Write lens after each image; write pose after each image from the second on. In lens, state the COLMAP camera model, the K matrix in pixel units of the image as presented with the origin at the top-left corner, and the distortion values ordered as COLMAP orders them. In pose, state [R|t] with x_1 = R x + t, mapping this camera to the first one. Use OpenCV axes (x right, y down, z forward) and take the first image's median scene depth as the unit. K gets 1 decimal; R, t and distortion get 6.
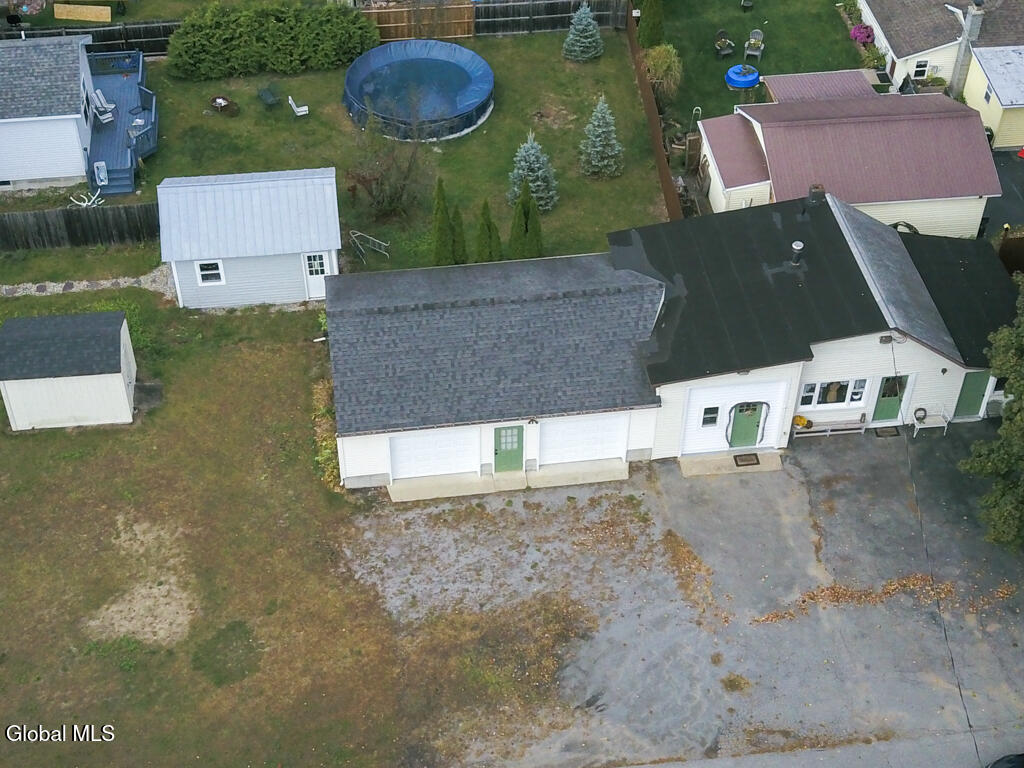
lens RADIAL K [[1503.7, 0, 511.5], [0, 1503.7, 388.4], [0, 0, 1]] dist [0.159993, 0.000000]
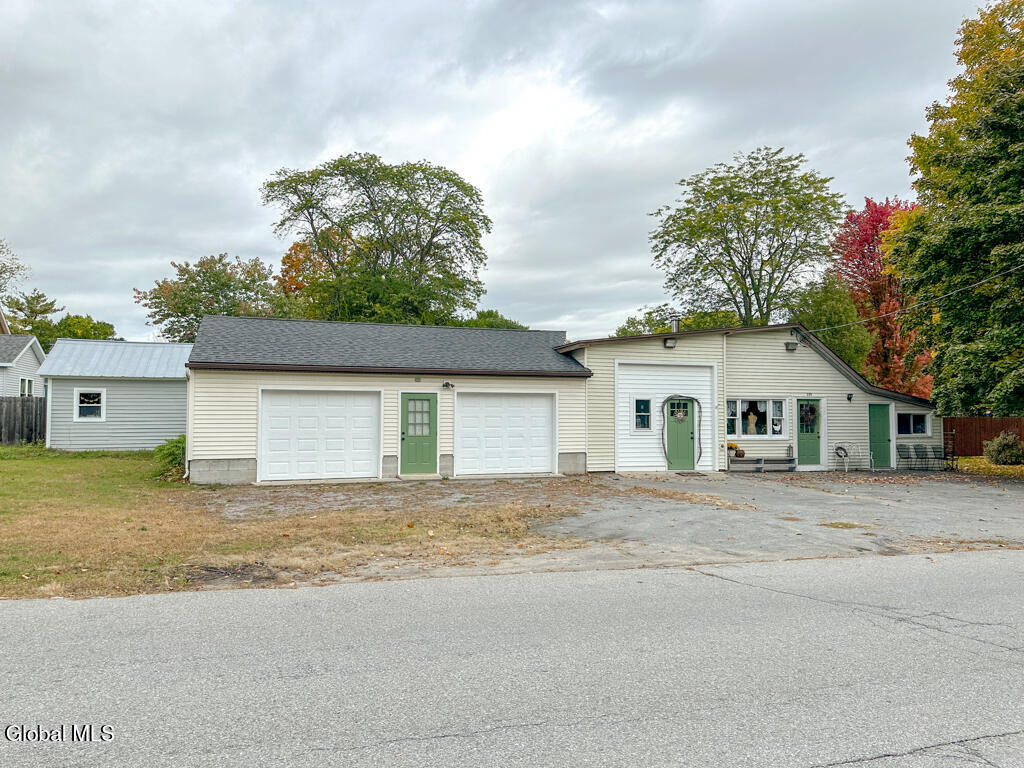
lens RADIAL K [[720.9, 0, 517.7], [0, 720.9, 389.9], [0, 0, 1]] dist [0.073842, -0.076865]
pose [[0.983421, 0.007912, 0.181167, -0.019937], [0.124634, 0.696194, -0.706951, 0.309261], [-0.131721, 0.717810, 0.683666, 0.719372]]
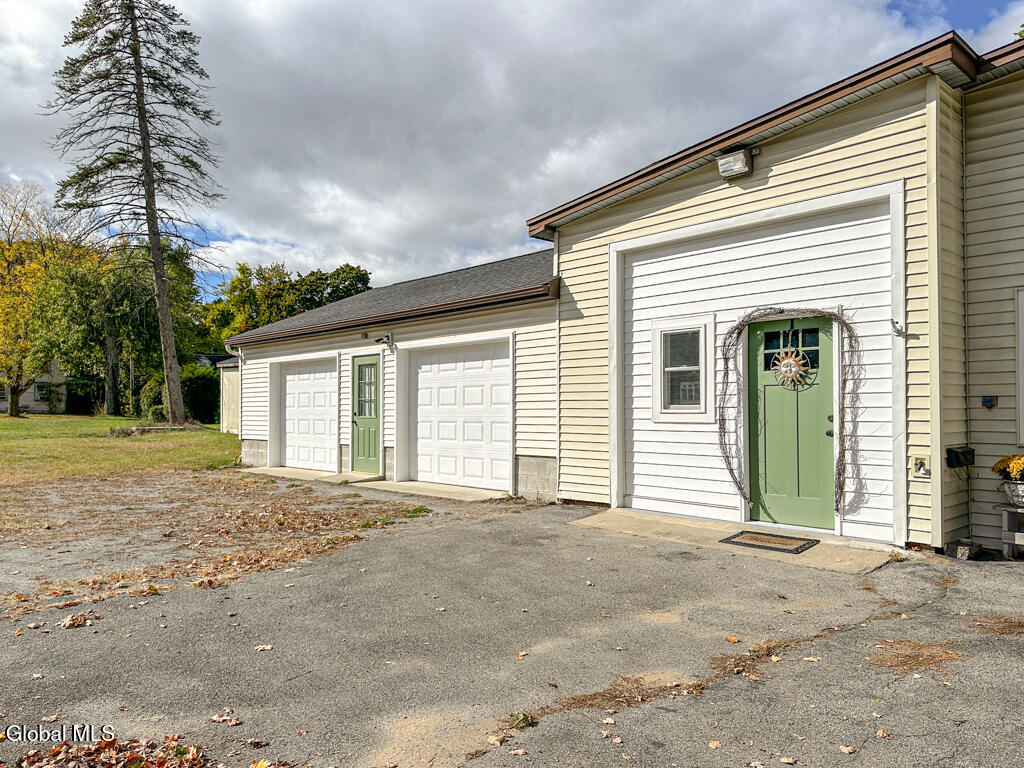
lens RADIAL K [[720.9, 0, 513.4], [0, 720.9, 393.1], [0, 0, 1]] dist [0.073842, -0.076865]
pose [[0.579797, -0.020713, -0.814497, 0.251986], [-0.553407, 0.723680, -0.412344, 0.116512], [0.597977, 0.689824, 0.408125, 0.929281]]
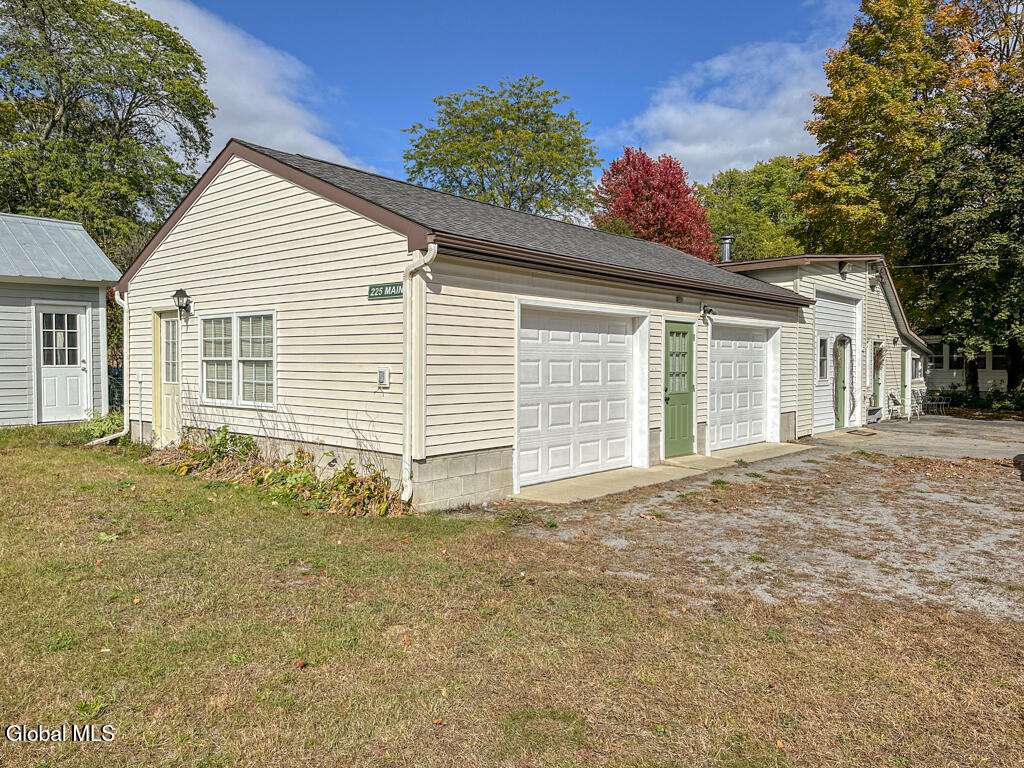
lens RADIAL K [[720.9, 0, 518.3], [0, 720.9, 377.5], [0, 0, 1]] dist [0.073842, -0.076865]
pose [[0.754624, -0.010742, 0.656070, -0.196877], [0.449014, 0.737549, -0.504388, 0.133537], [-0.478466, 0.675208, 0.561395, 0.902458]]
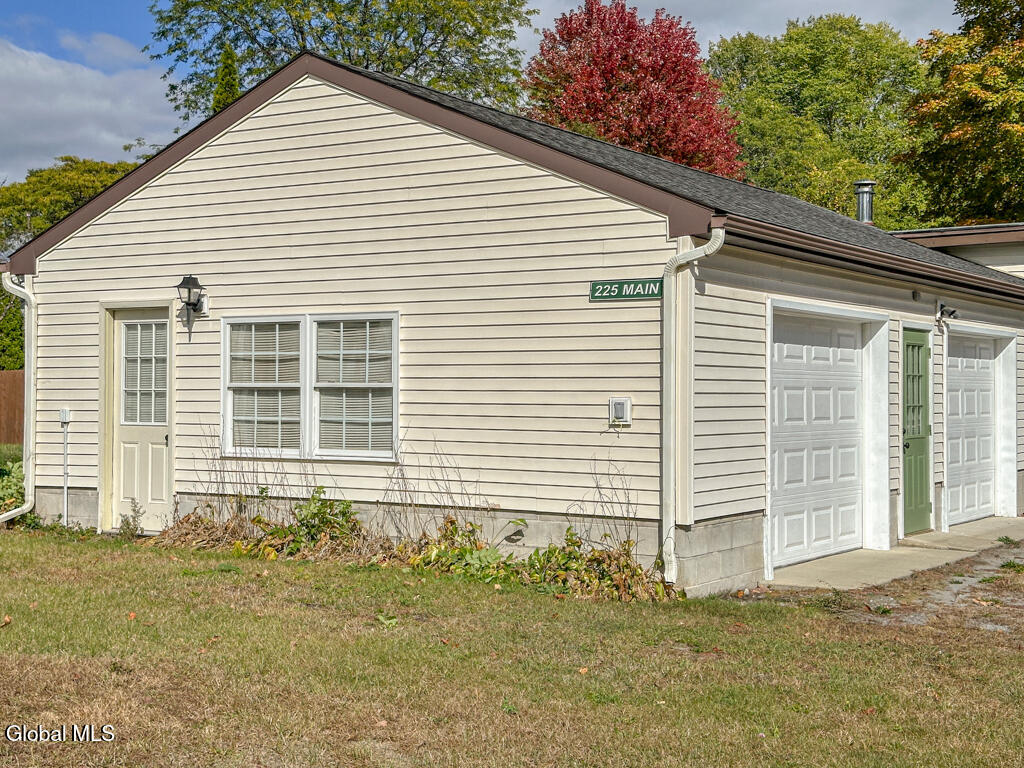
lens RADIAL K [[1457.7, 0, 511.5], [0, 1457.7, 374.1], [0, 0, 1]] dist [0.095209, 0.000000]
pose [[0.647998, 0.012581, 0.761538, -0.300646], [0.521678, 0.721170, -0.455813, 0.130775], [-0.554933, 0.692644, 0.460753, 0.906397]]
